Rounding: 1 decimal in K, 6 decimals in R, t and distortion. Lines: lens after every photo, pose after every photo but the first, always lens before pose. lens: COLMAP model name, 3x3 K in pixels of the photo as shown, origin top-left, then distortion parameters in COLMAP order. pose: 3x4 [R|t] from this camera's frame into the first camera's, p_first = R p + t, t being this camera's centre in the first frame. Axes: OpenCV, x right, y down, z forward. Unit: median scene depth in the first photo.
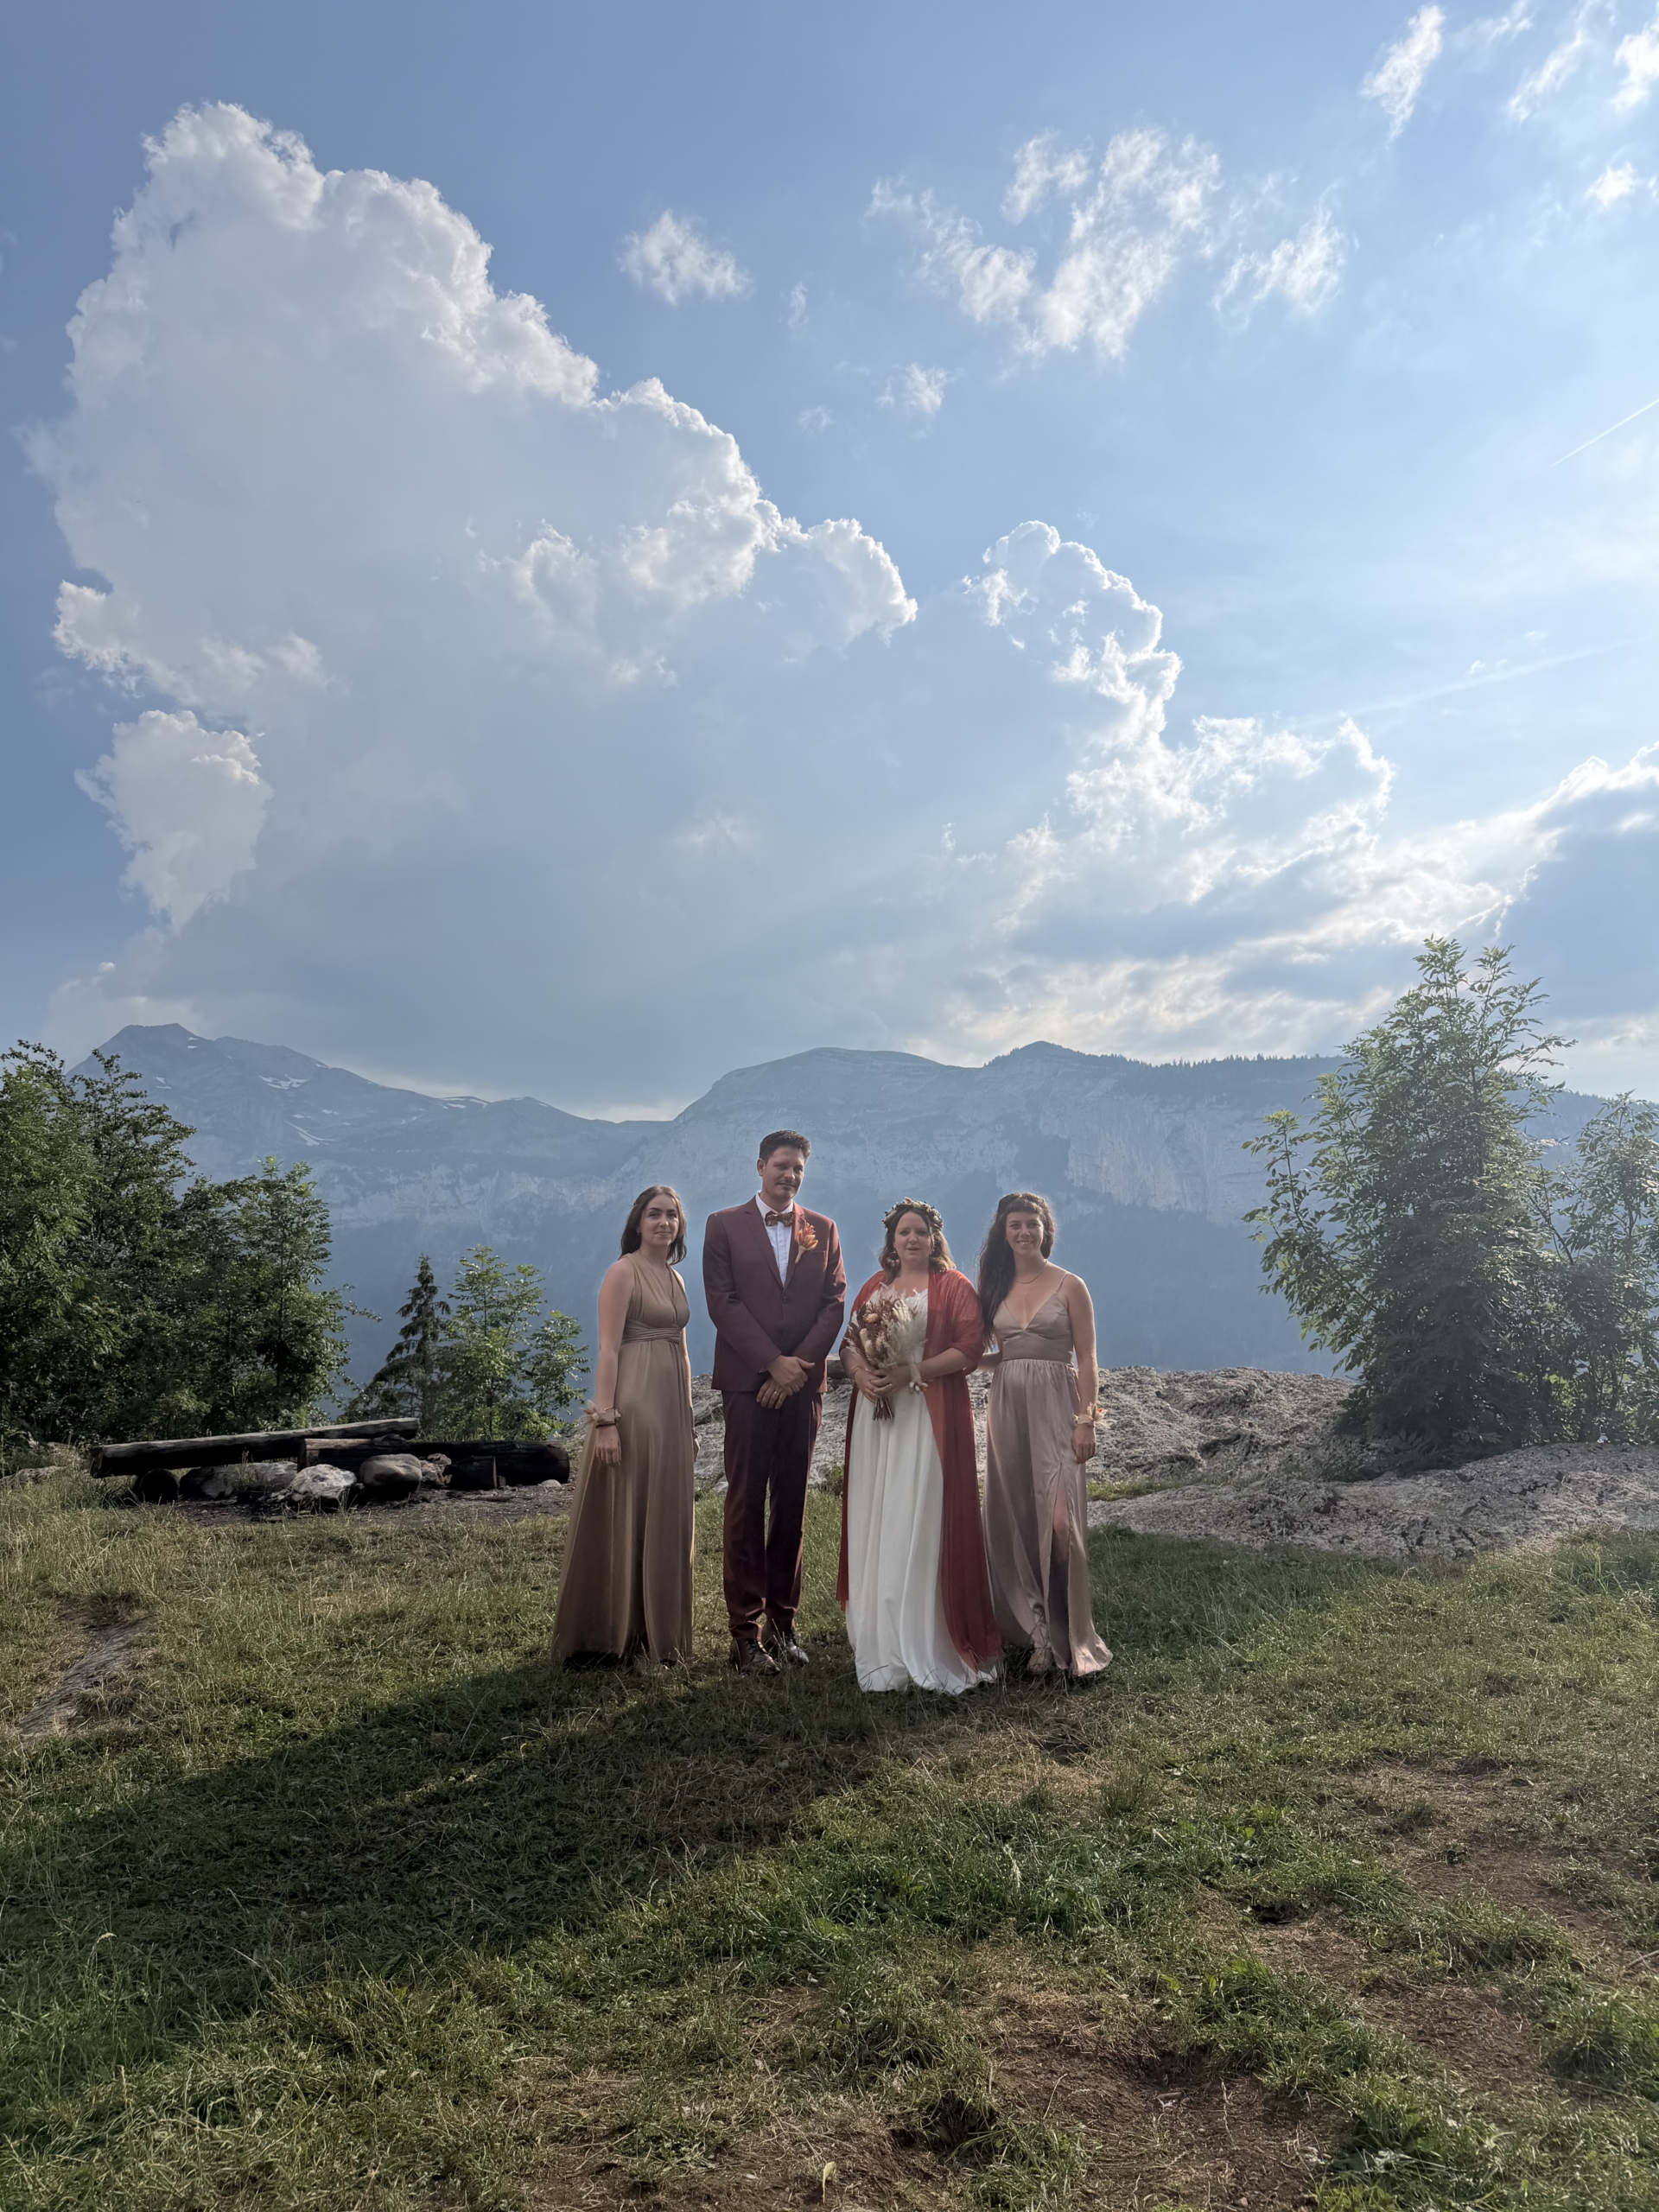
lens RADIAL K [[1602.3, 0, 829.5], [0, 1602.3, 1106.0], [0, 0, 1]] dist [0.077882, -0.094922]
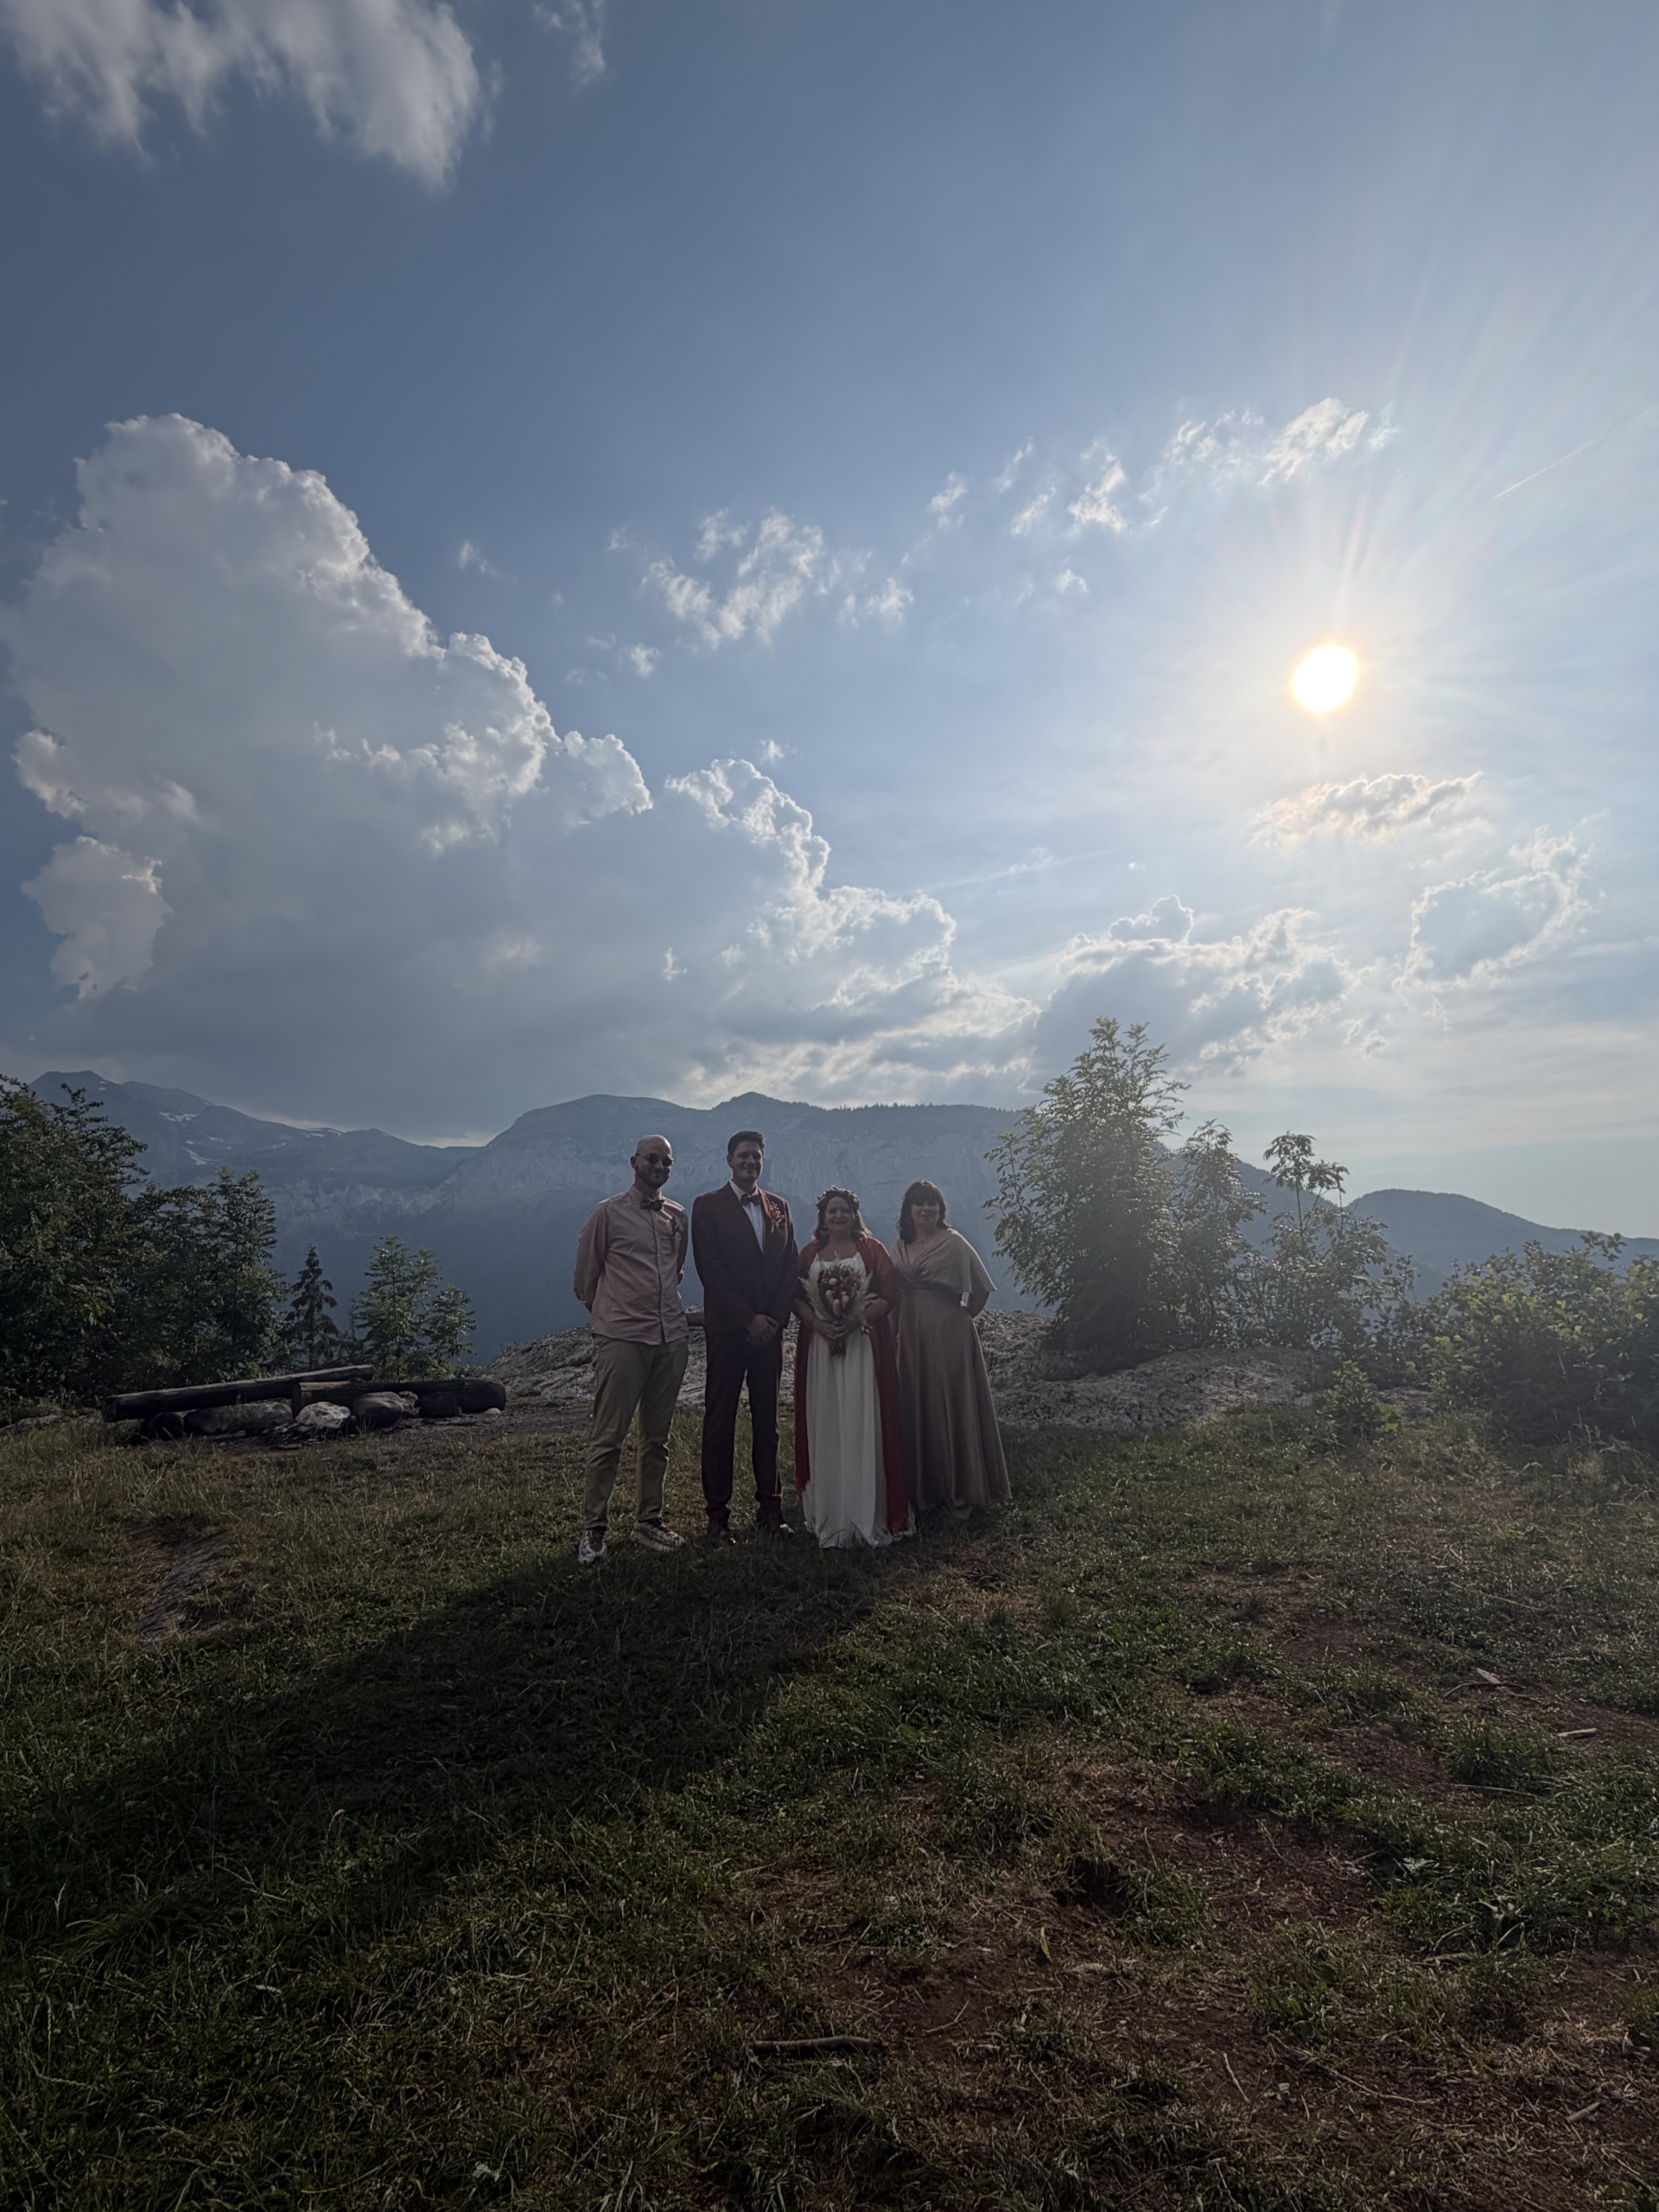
lens RADIAL K [[1096.5, 0, 807.9], [0, 1096.5, 1099.4], [0, 0, 1]] dist [0.014555, -0.000182]
pose [[0.976646, 0.011748, 0.214533, -0.113625], [-0.003654, 0.999268, -0.038087, 0.013153], [-0.214824, 0.036414, 0.975974, 0.056483]]
